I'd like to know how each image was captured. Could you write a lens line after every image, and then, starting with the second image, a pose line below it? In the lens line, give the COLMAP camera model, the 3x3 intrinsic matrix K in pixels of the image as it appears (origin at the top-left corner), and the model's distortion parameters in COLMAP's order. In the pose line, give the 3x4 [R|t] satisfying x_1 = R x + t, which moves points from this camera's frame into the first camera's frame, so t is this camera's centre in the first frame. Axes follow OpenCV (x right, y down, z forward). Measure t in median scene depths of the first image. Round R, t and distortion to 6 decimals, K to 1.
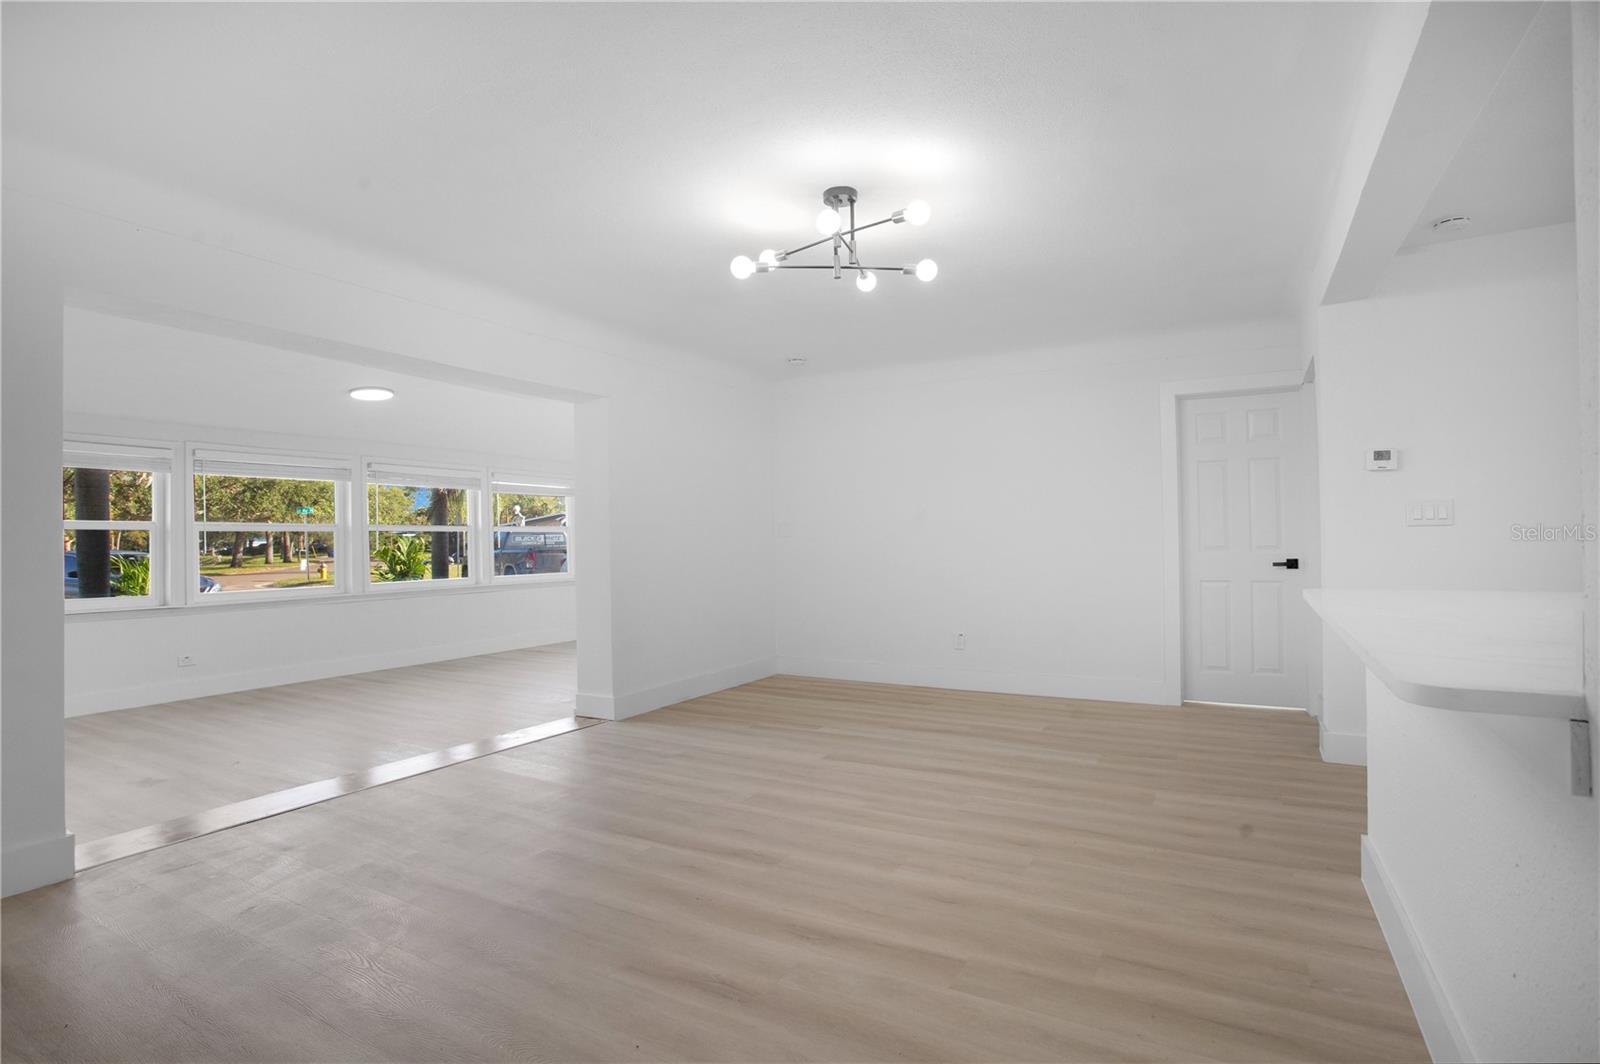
lens RADIAL K [[848.6, 0, 823.3], [0, 848.6, 537.7], [0, 0, 1]] dist [-0.088530, 0.040544]
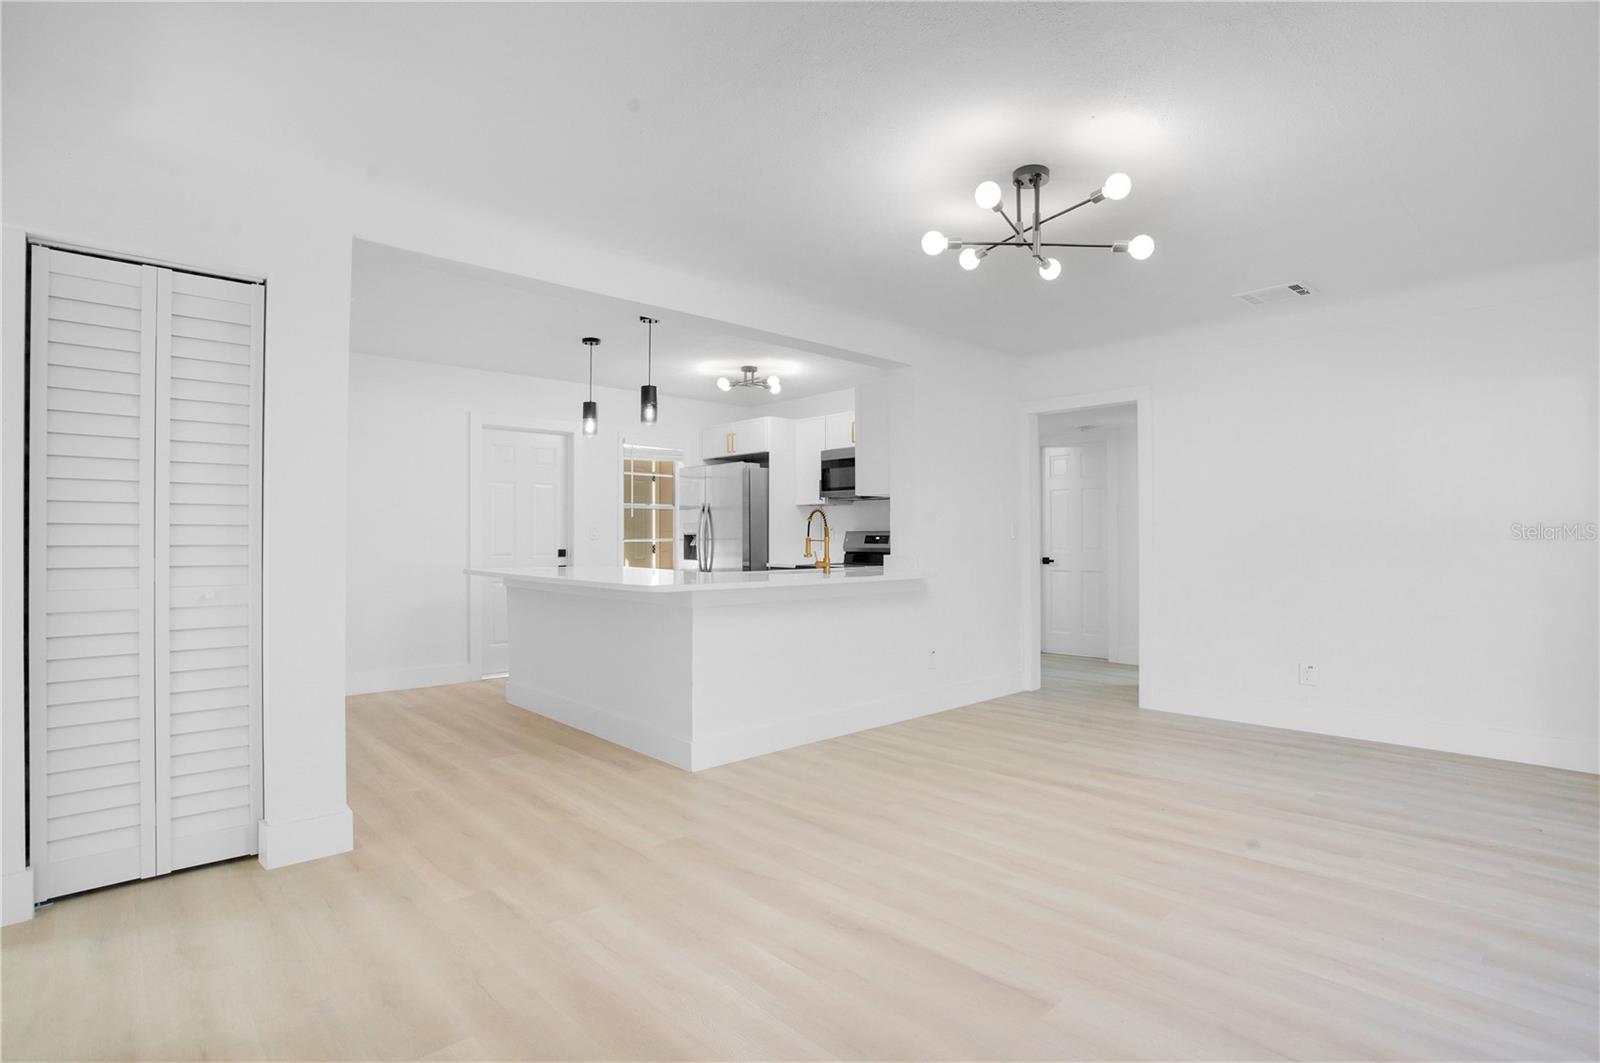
lens RADIAL K [[848.6, 0, 823.3], [0, 848.6, 537.2], [0, 0, 1]] dist [-0.088530, 0.040544]
pose [[-0.956500, 0.018477, 0.291146, -0.020550], [0.012810, 0.999690, -0.021356, 0.015408], [-0.291451, -0.016697, -0.956440, 1.956290]]
